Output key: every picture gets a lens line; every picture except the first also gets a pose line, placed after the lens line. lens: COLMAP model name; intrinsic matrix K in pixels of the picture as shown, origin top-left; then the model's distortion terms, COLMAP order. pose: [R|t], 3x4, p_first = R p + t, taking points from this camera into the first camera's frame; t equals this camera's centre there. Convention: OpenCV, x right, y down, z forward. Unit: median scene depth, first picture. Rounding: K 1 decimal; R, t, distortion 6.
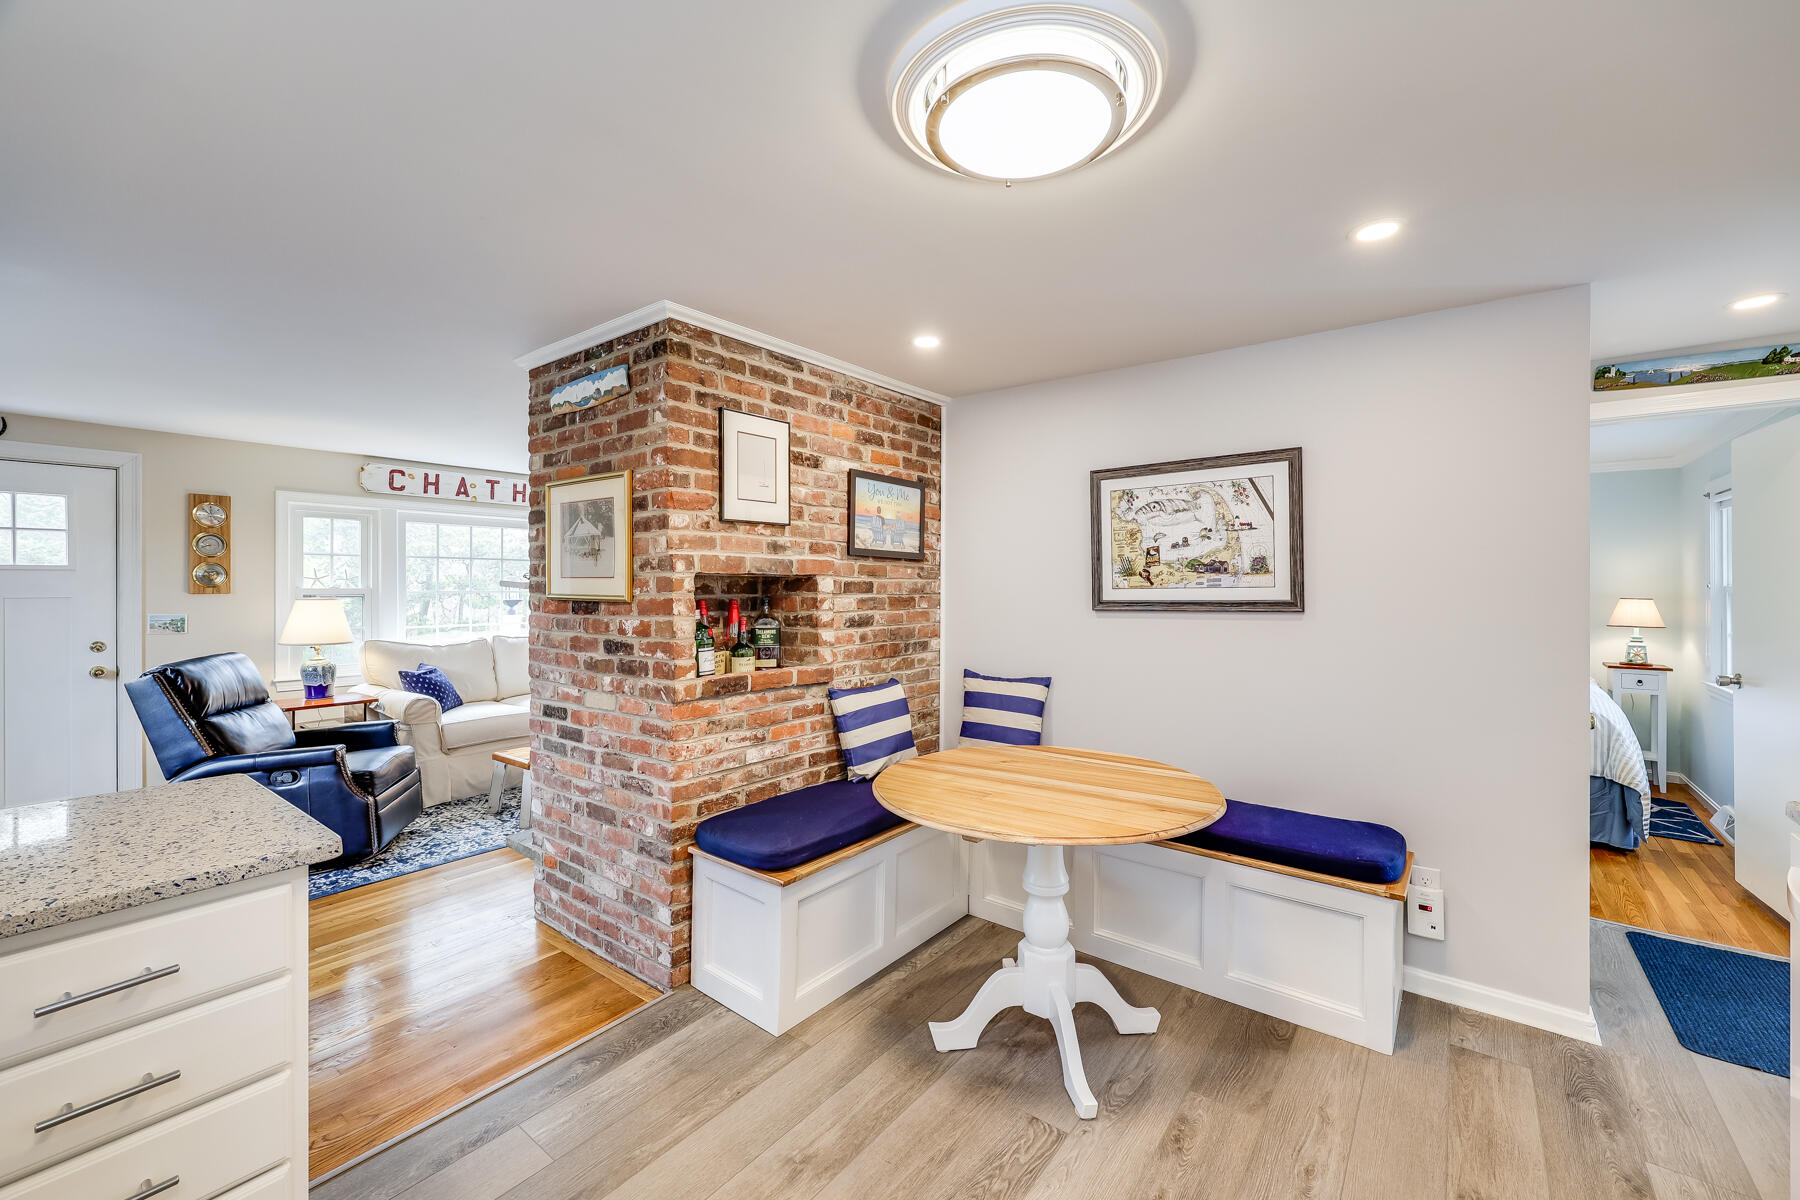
lens RADIAL K [[728.1, 0, 910.1], [0, 728.1, 586.3], [0, 0, 1]] dist [0.003102, -0.000121]
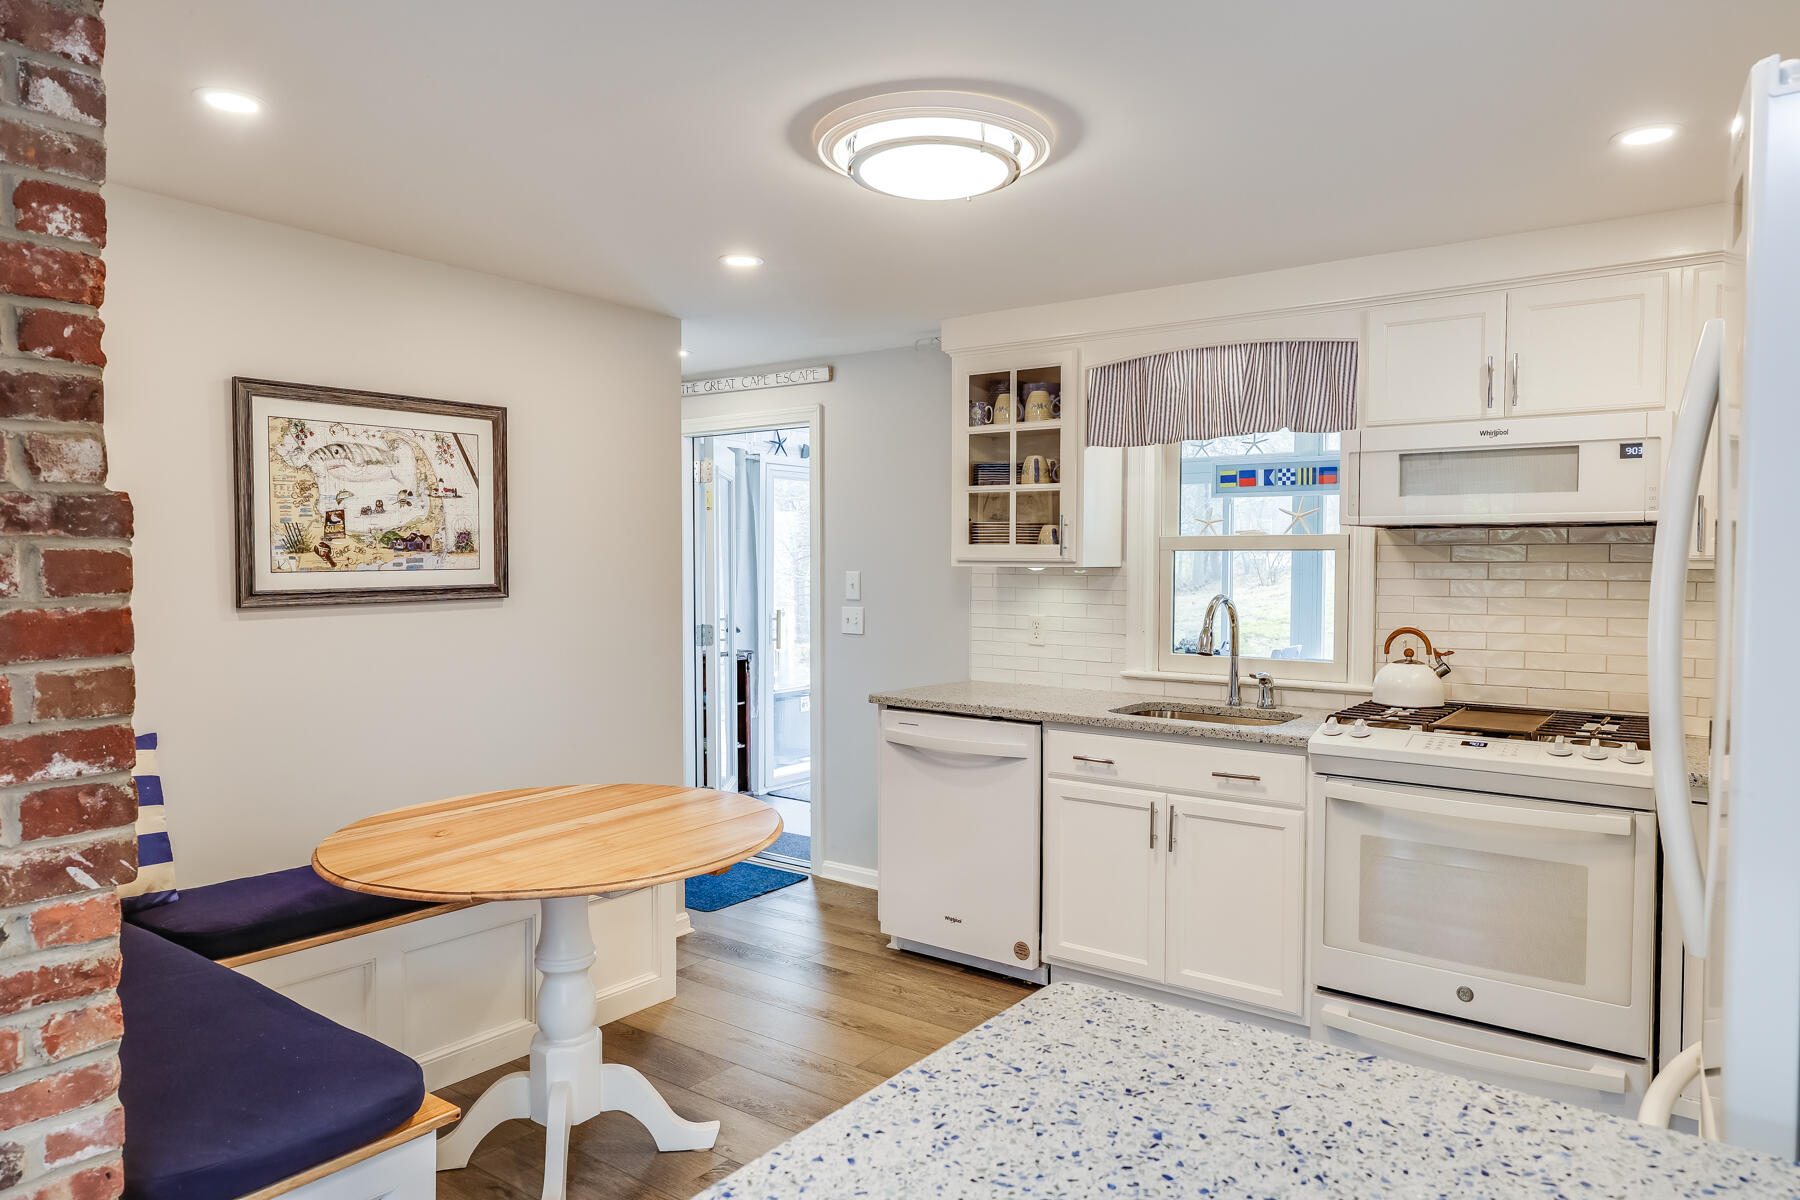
lens RADIAL K [[1168.6, 0, 890.4], [0, 1168.6, 594.2], [0, 0, 1]] dist [0.002984, 0.008466]
pose [[-0.015029, -0.026954, 0.999524, -0.742202], [-0.003357, 0.999632, 0.026906, -0.006860], [-0.999881, -0.002951, -0.015114, 0.482163]]
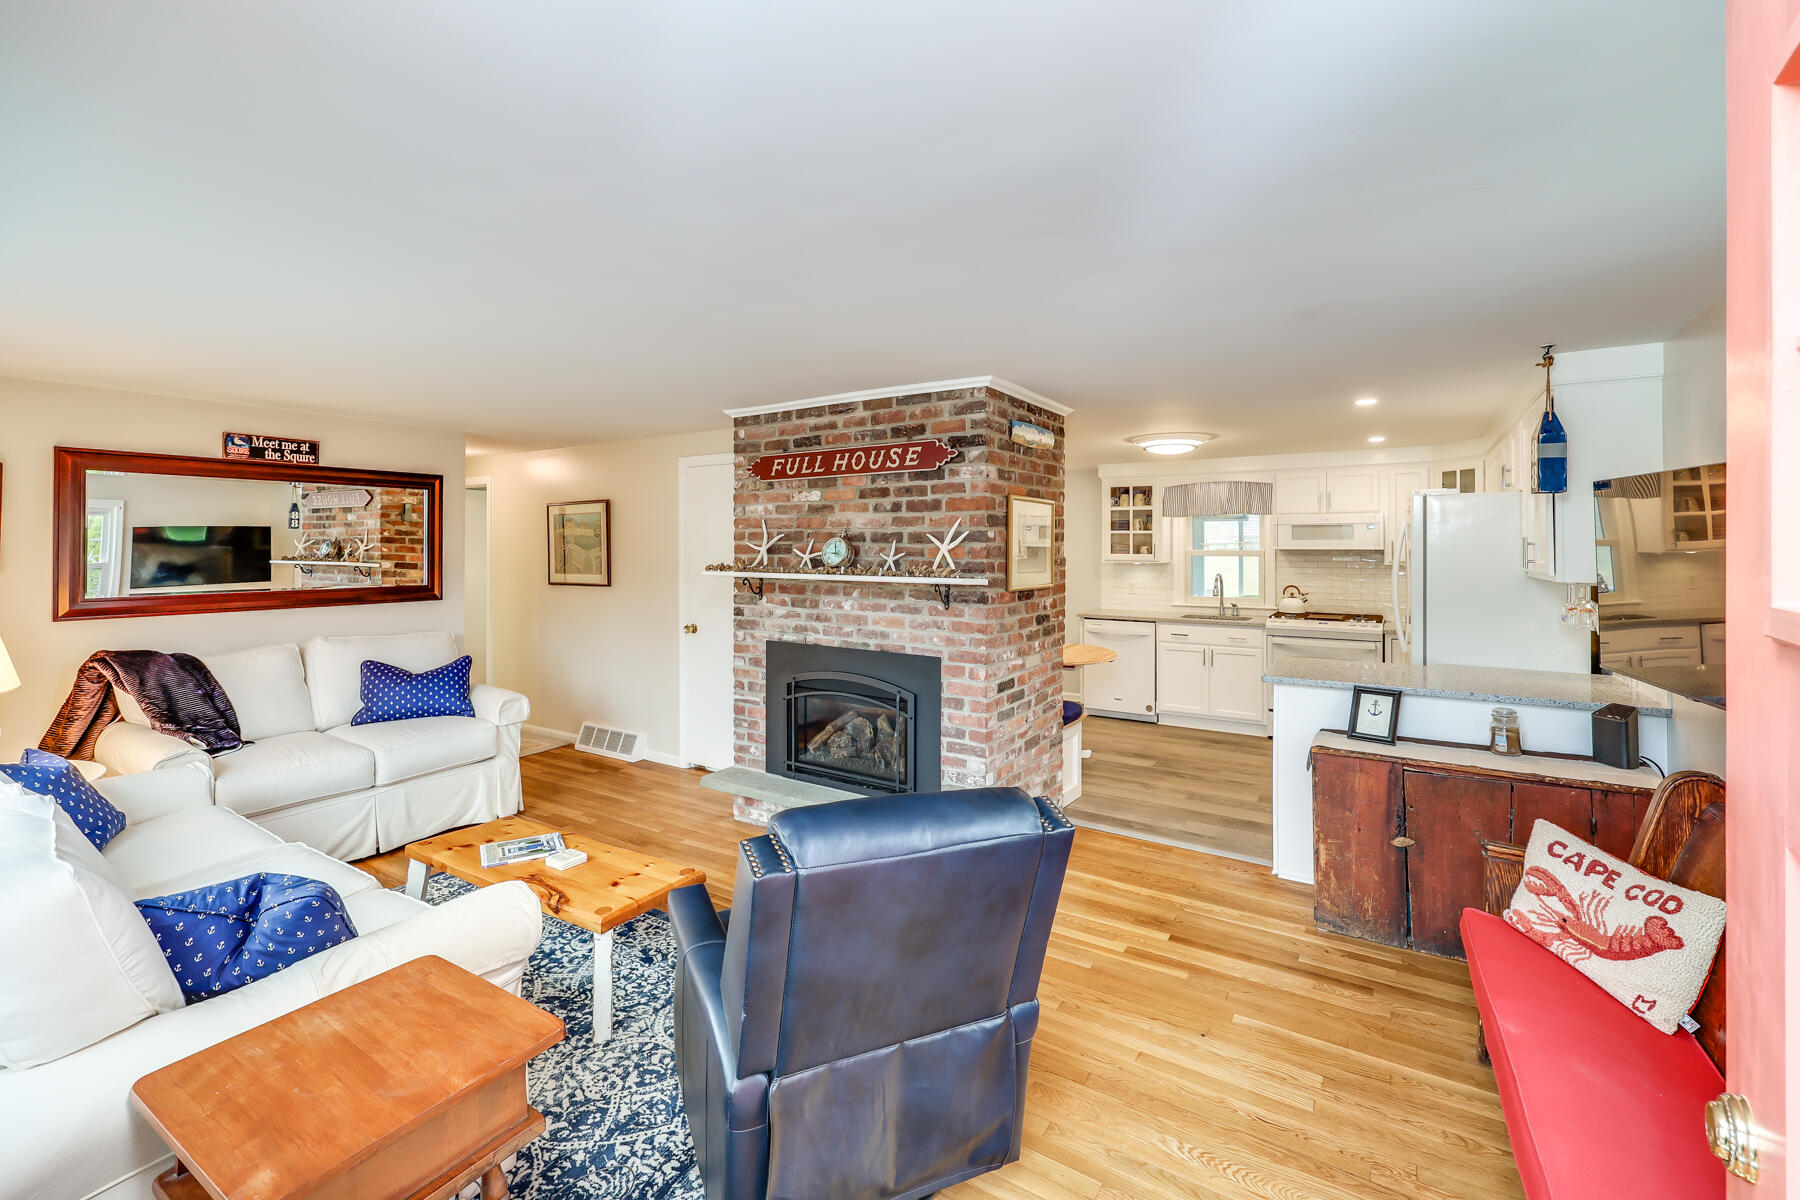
lens RADIAL K [[765.1, 0, 891.3], [0, 765.1, 539.9], [0, 0, 1]] dist [0.004241, -0.000844]
pose [[-0.068411, 0.007655, 0.997628, -1.626100], [0.001008, 0.999971, -0.007604, -0.054053], [-0.997657, 0.000485, -0.068416, 1.196296]]
